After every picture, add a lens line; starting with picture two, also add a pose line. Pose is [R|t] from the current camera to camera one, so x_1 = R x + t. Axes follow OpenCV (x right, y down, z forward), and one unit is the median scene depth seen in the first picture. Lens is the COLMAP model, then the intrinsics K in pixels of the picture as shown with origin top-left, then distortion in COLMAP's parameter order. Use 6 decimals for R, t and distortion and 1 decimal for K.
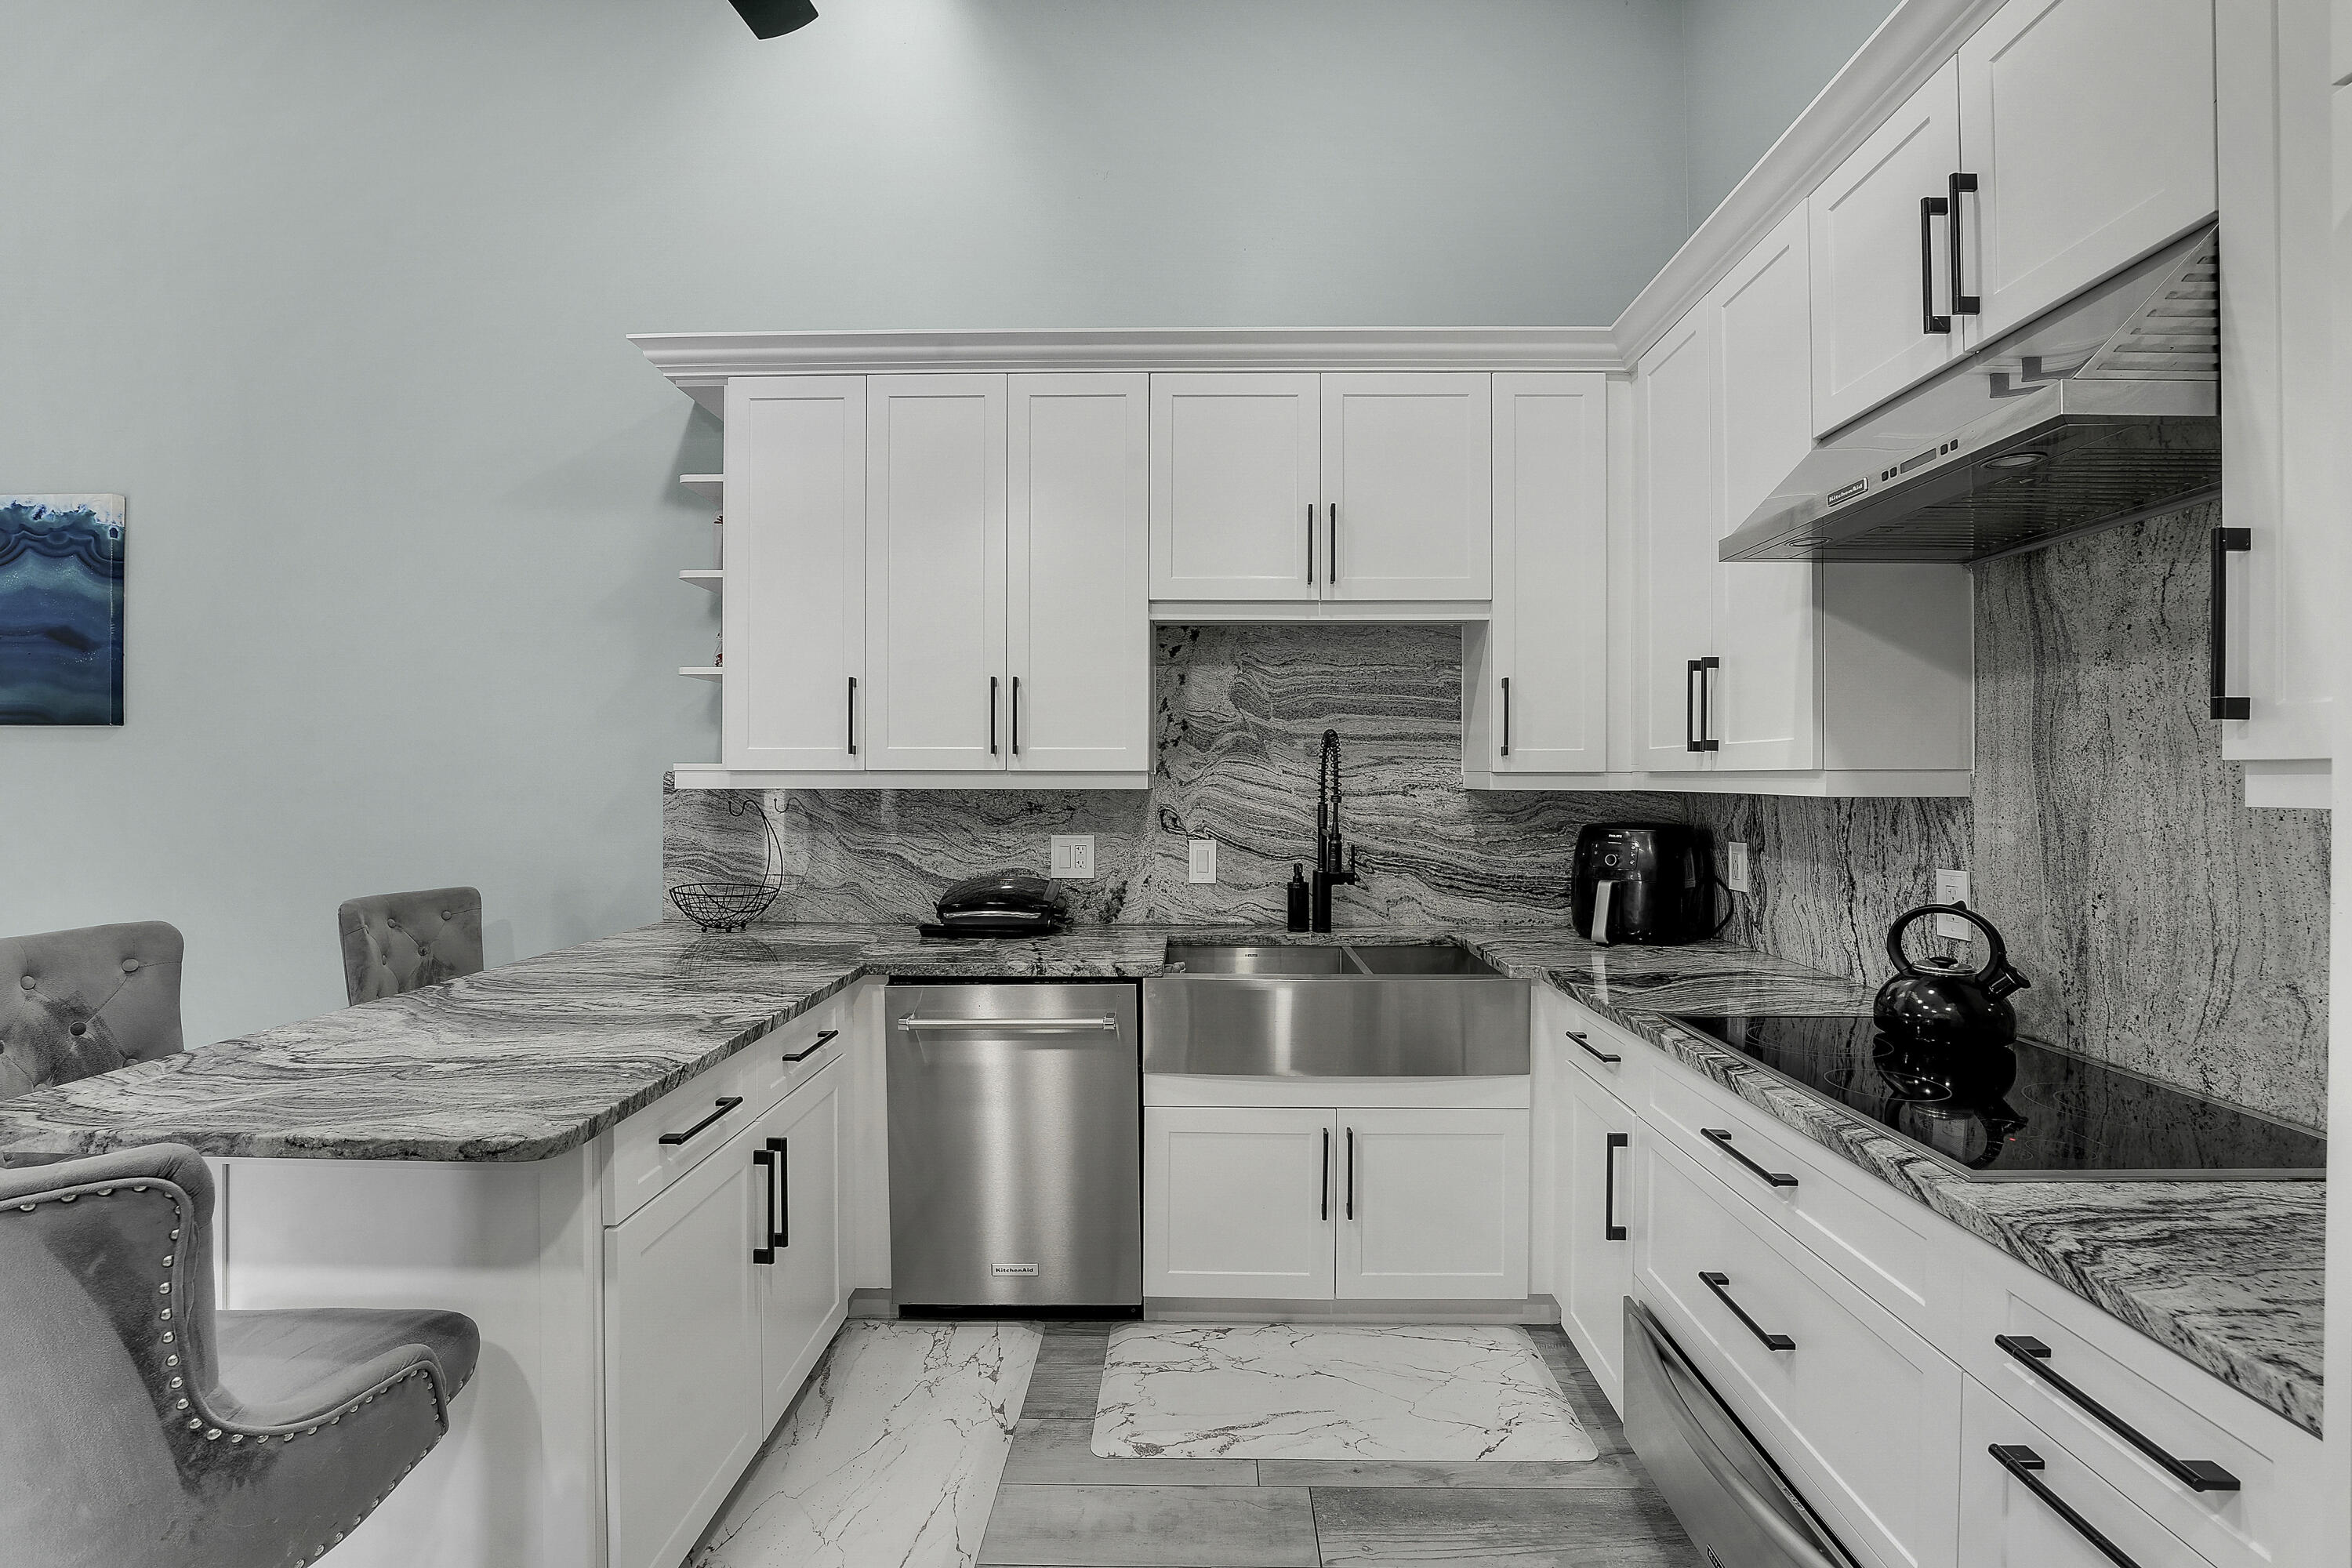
lens RADIAL K [[1026.0, 0, 1156.0], [0, 1026.0, 808.9], [0, 0, 1]] dist [-0.017022, 0.000149]
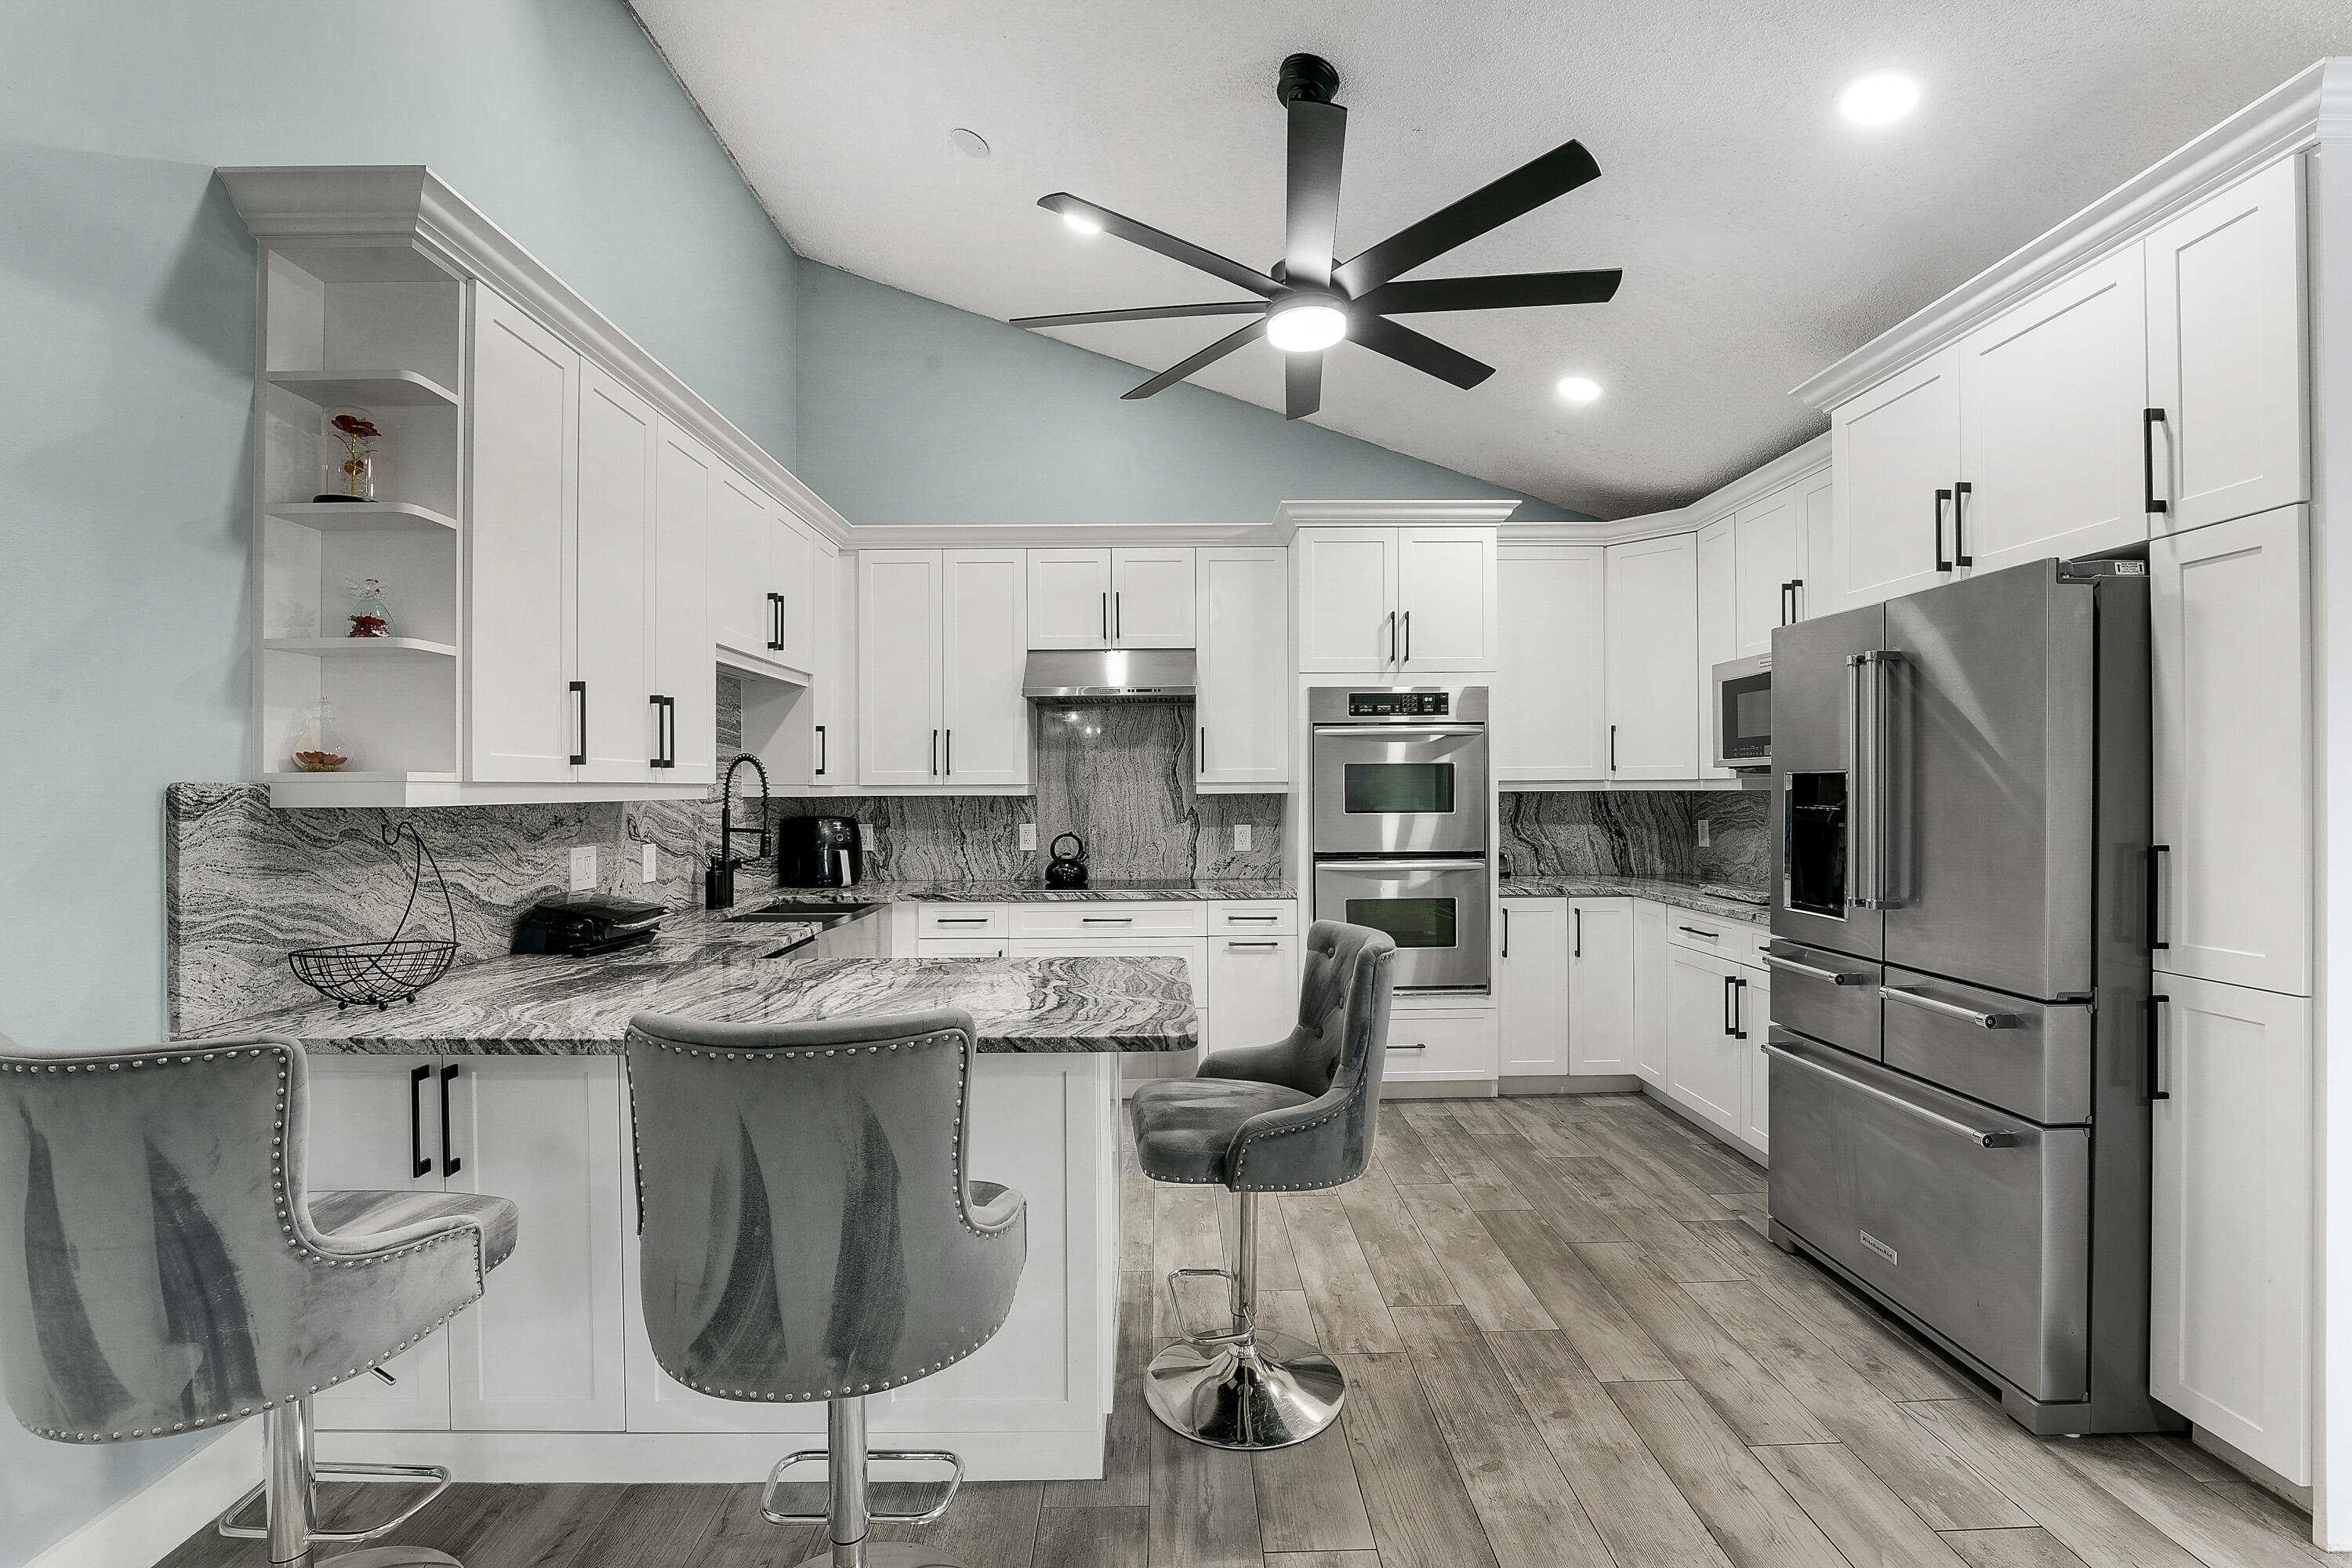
lens RADIAL K [[998.2, 0, 1176.0], [0, 998.2, 784.0], [0, 0, 1]] dist [-0.022206, 0.000386]
pose [[-0.039949, 0.003391, 0.999196, -1.085154], [0.036672, 0.999326, -0.001925, -0.013342], [-0.998529, 0.036565, -0.040046, 0.454351]]
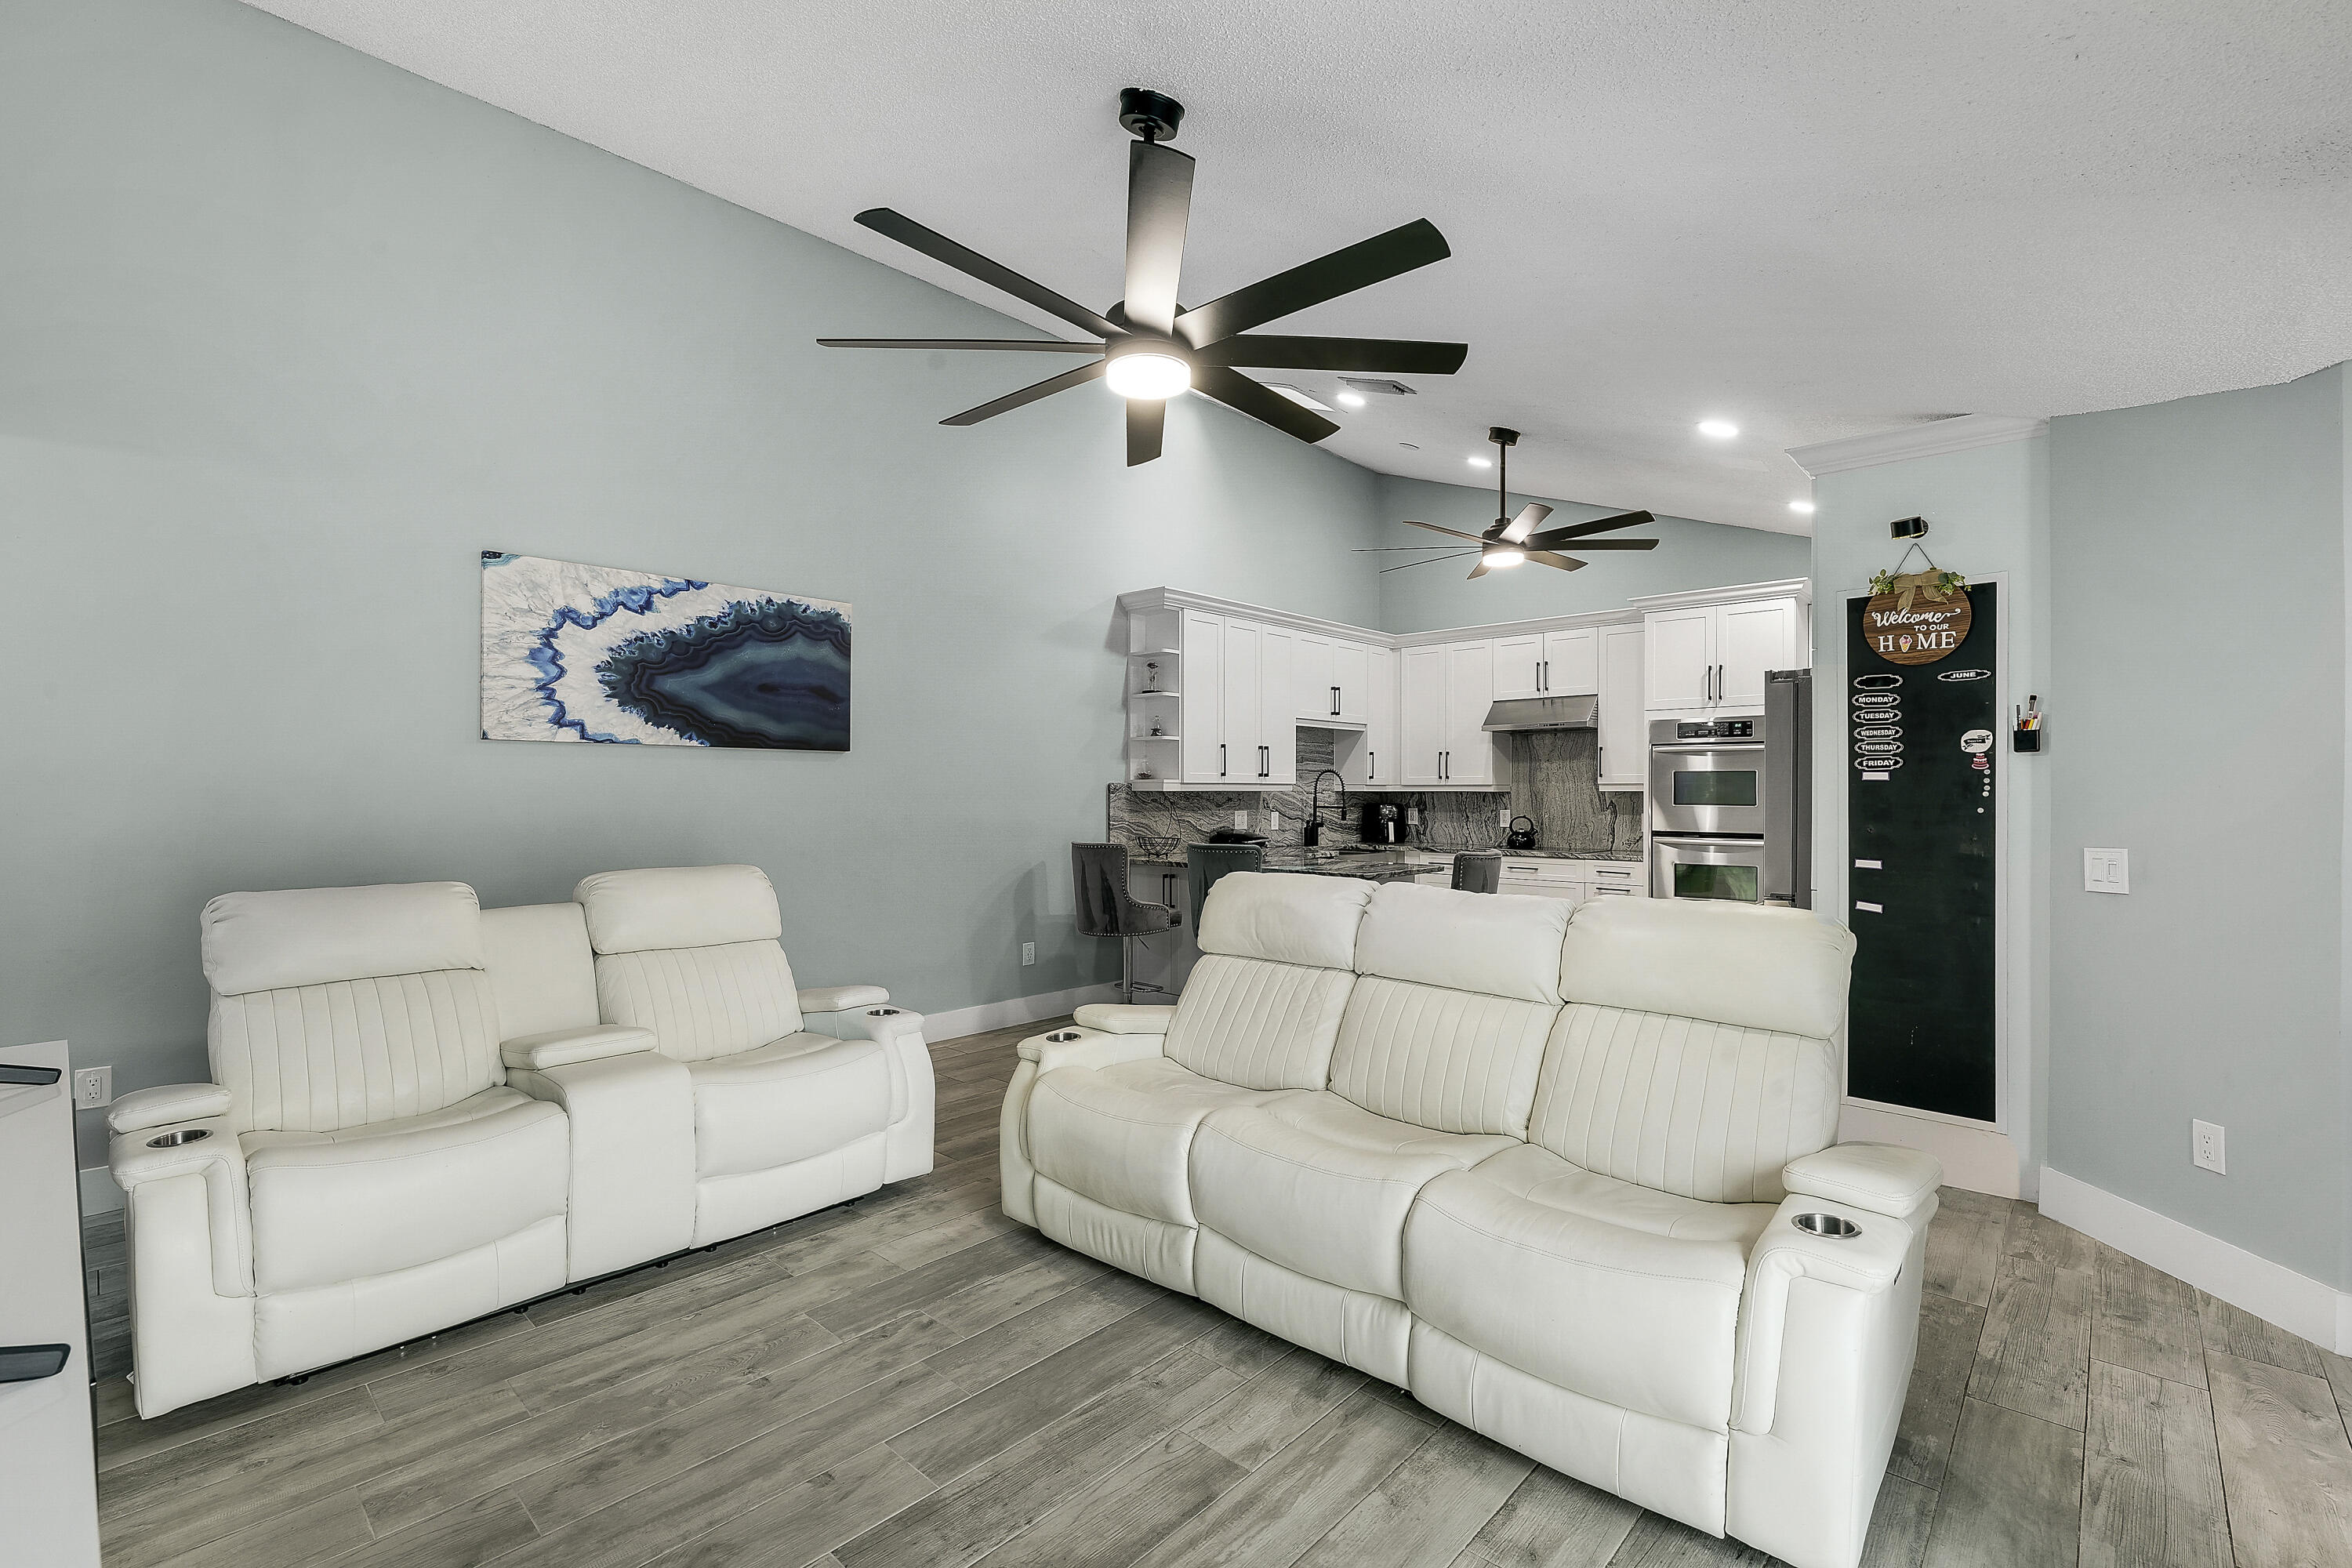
lens RADIAL K [[1026.0, 0, 1156.0], [0, 1026.0, 808.9], [0, 0, 1]] dist [-0.017022, 0.000149]
pose [[0.673582, -0.014028, 0.738979, -1.948614], [0.021798, 0.999762, -0.000891, 0.019022], [-0.738791, 0.016708, 0.673728, -0.436314]]
